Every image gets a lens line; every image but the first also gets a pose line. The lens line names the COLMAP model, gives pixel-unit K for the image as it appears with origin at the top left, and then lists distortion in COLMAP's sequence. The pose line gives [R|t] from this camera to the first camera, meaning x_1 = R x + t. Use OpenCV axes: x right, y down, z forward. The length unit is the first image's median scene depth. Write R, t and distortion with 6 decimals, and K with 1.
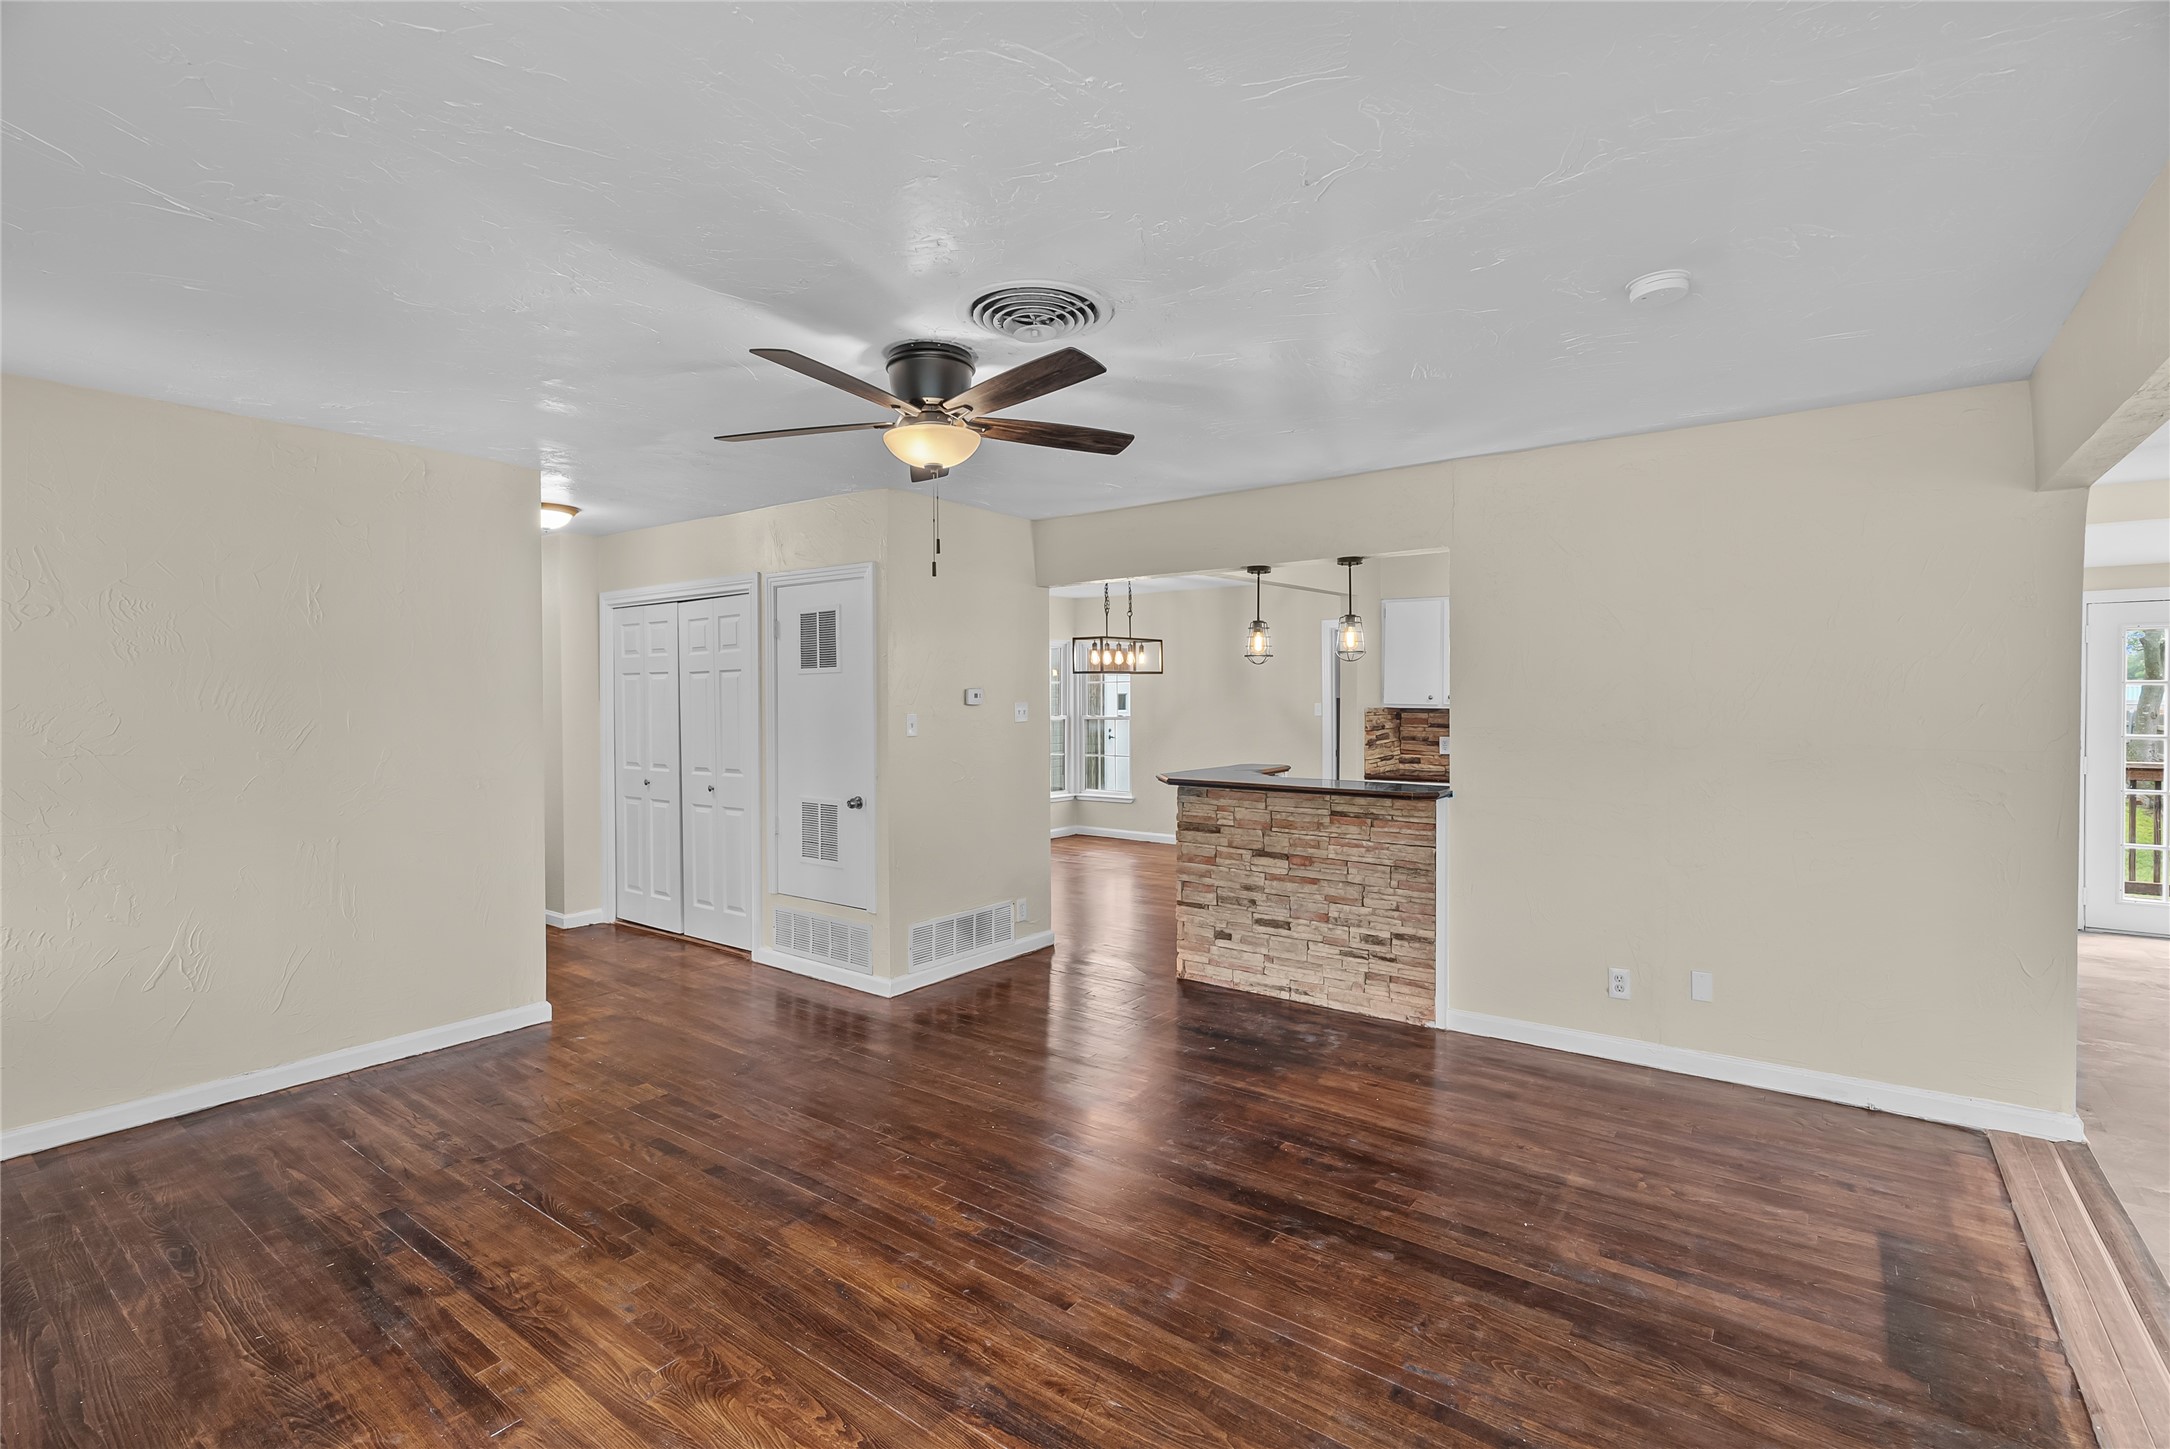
lens RADIAL K [[997.4, 0, 1077.9], [0, 997.4, 703.8], [0, 0, 1]] dist [-0.002355, 0.000665]
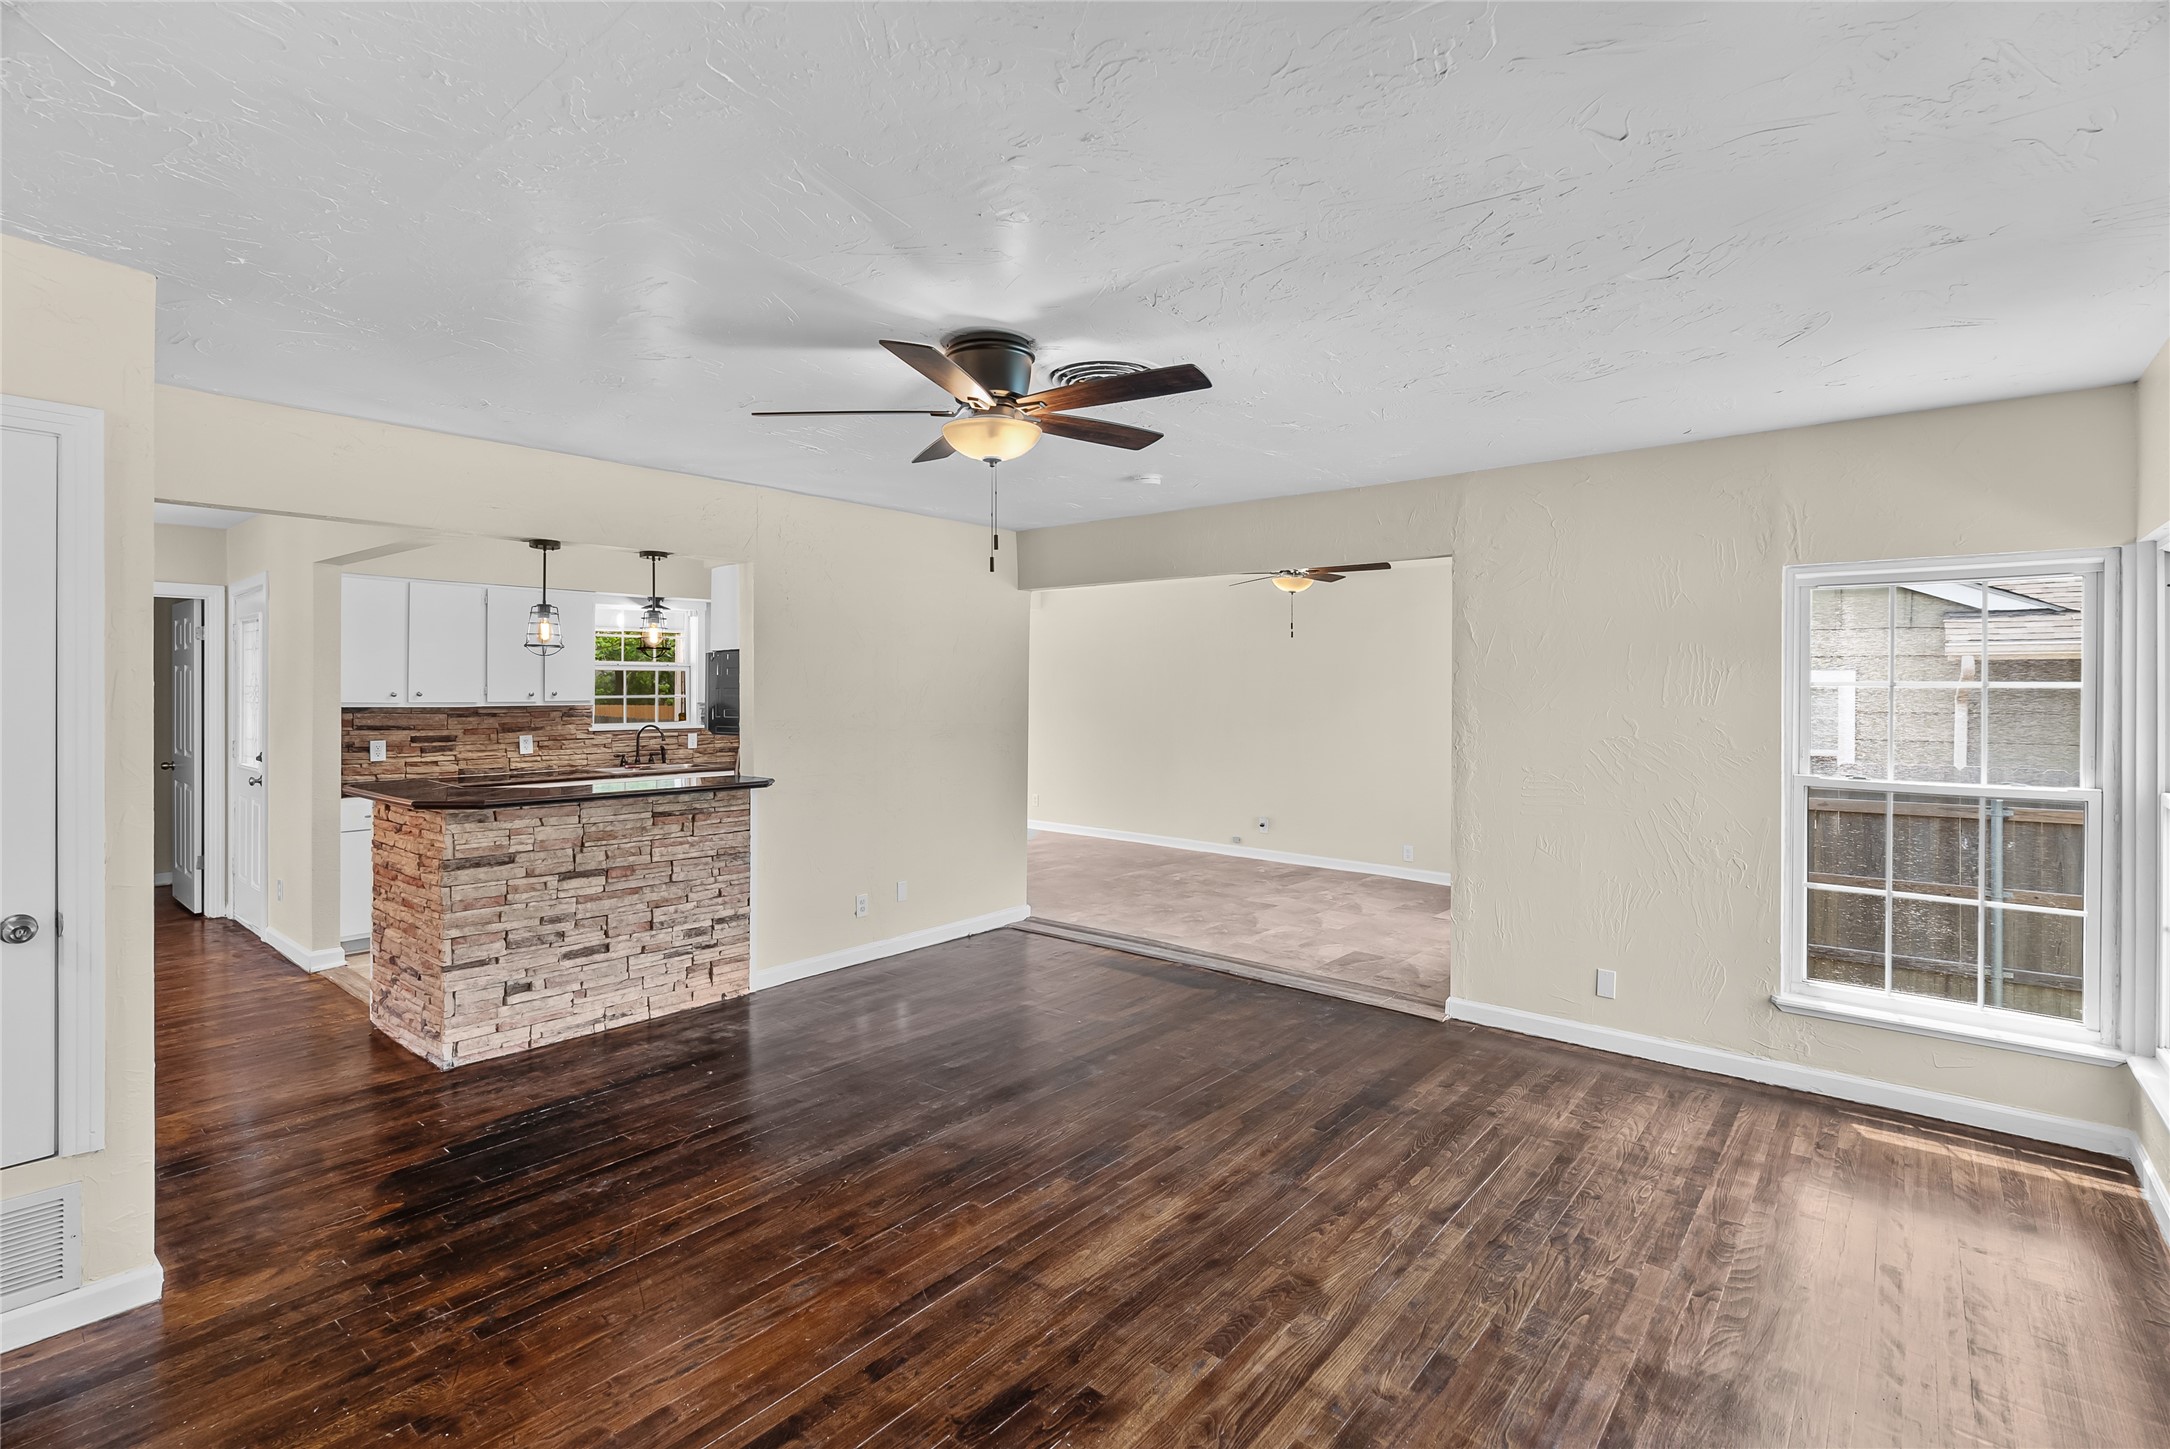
lens RADIAL K [[997.4, 0, 1096.0], [0, 997.4, 689.4], [0, 0, 1]] dist [-0.002355, 0.000665]
pose [[0.046605, 0.006362, 0.998893, -0.687152], [0.004394, 0.999969, -0.006574, -0.003637], [-0.998904, 0.004695, 0.046576, 0.525723]]
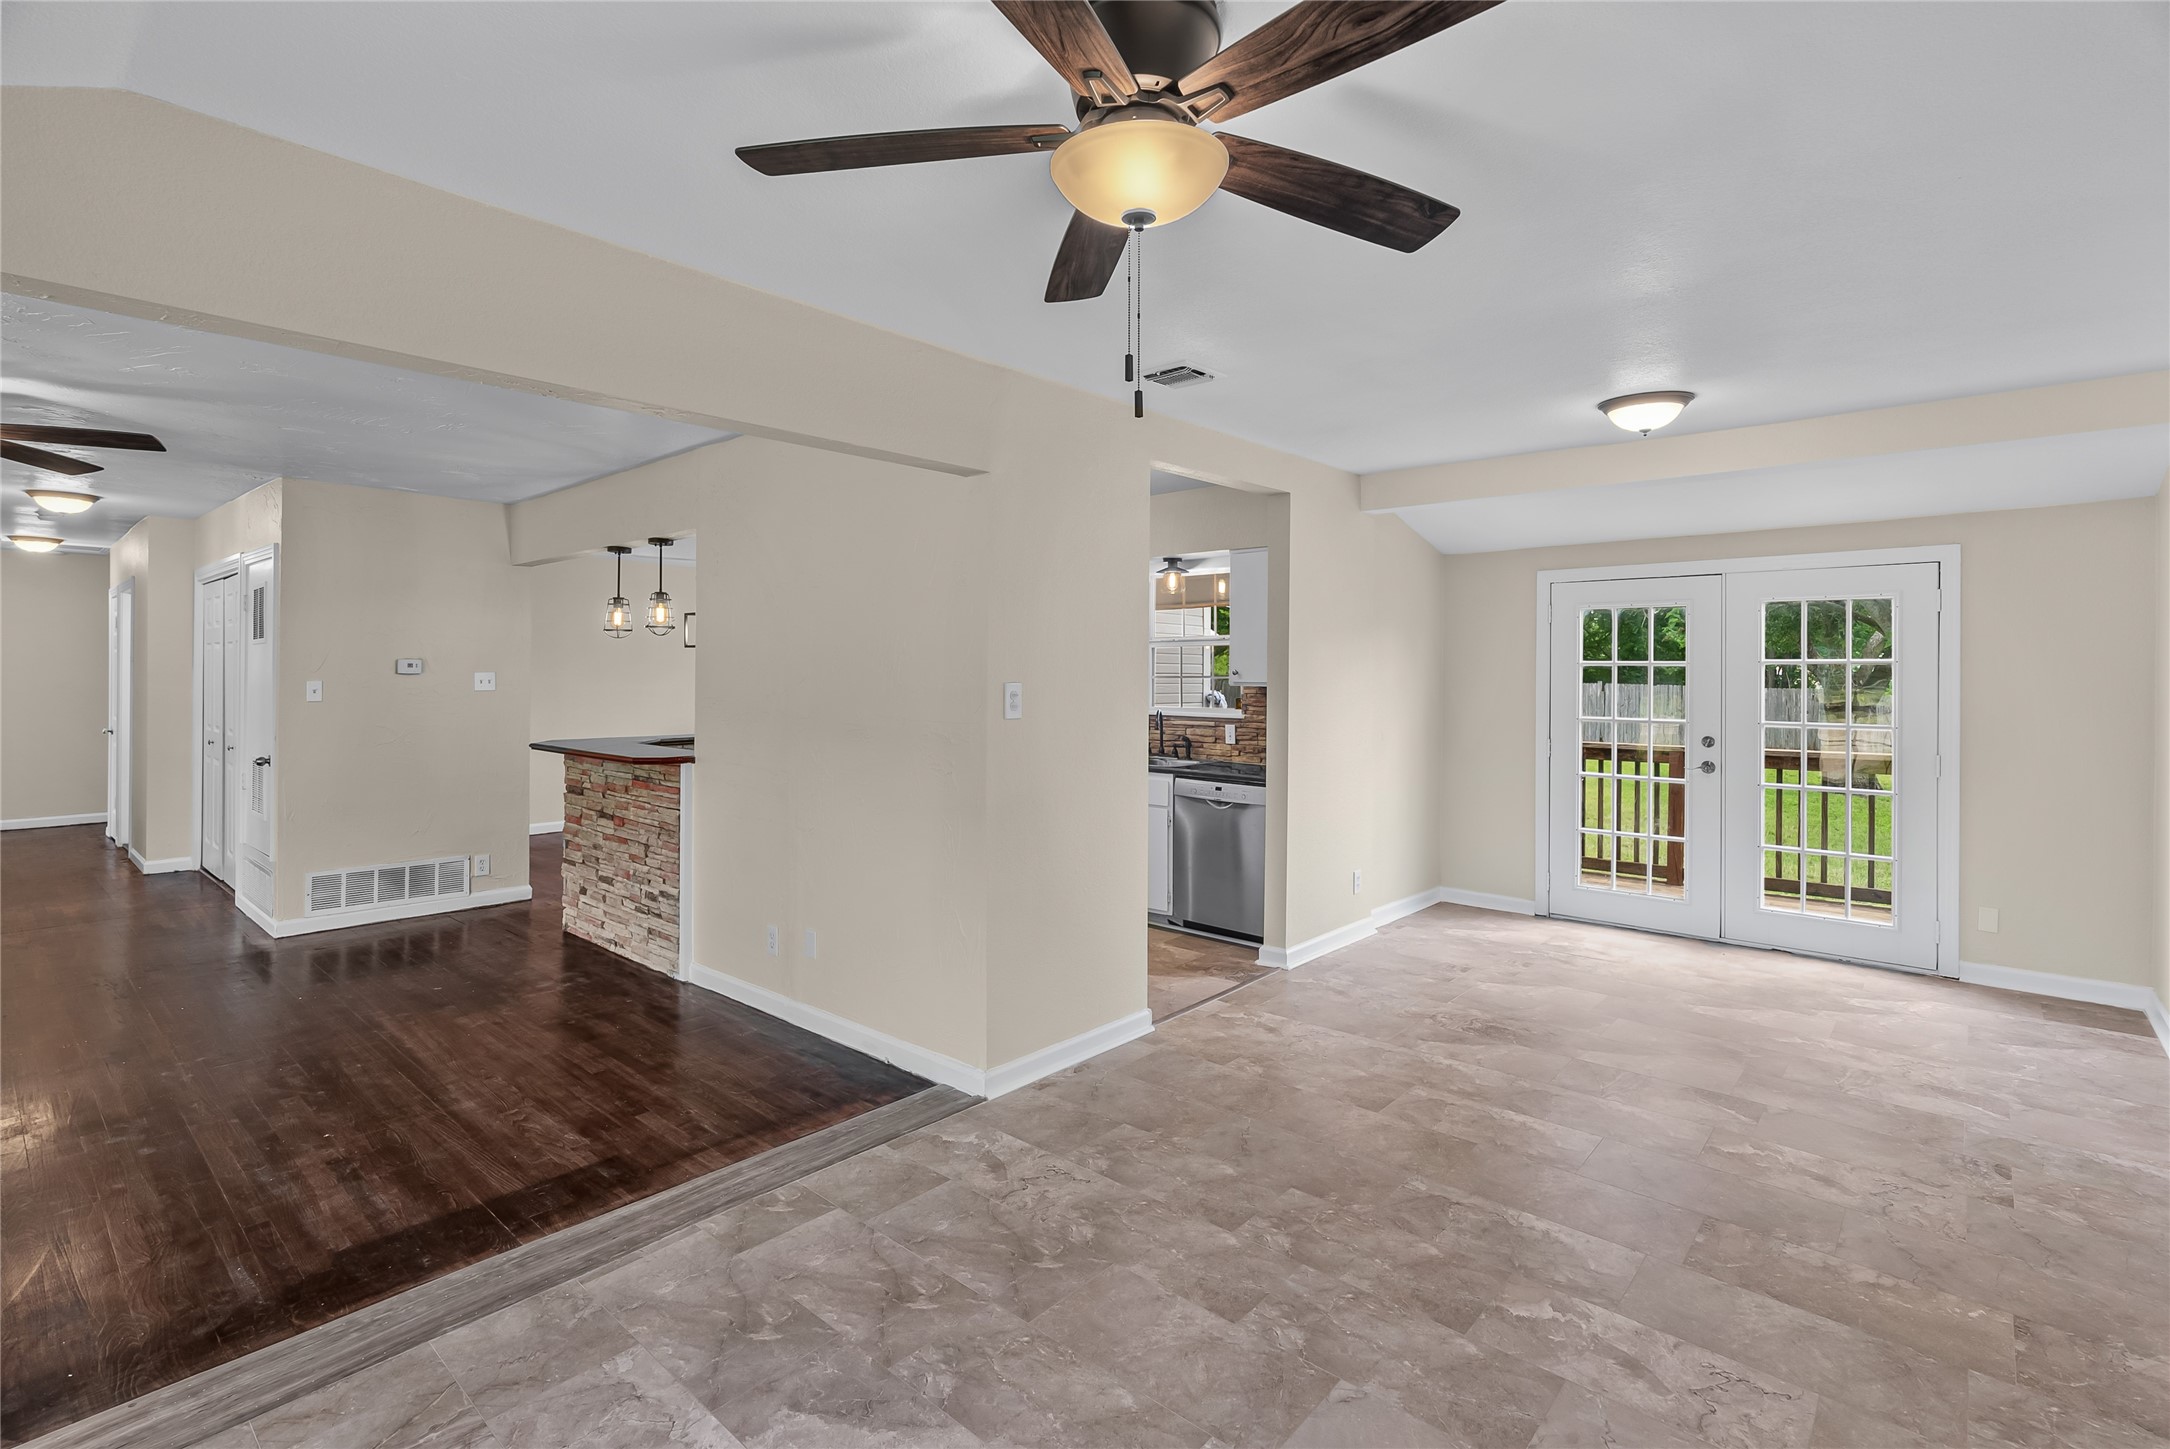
lens RADIAL K [[997.4, 0, 1071.0], [0, 997.4, 680.9], [0, 0, 1]] dist [-0.002355, 0.000665]
pose [[0.996201, 0.009686, -0.086547, 0.808831], [-0.010127, 0.999938, -0.004664, 0.006616], [0.086496, 0.005523, 0.996237, -0.023320]]
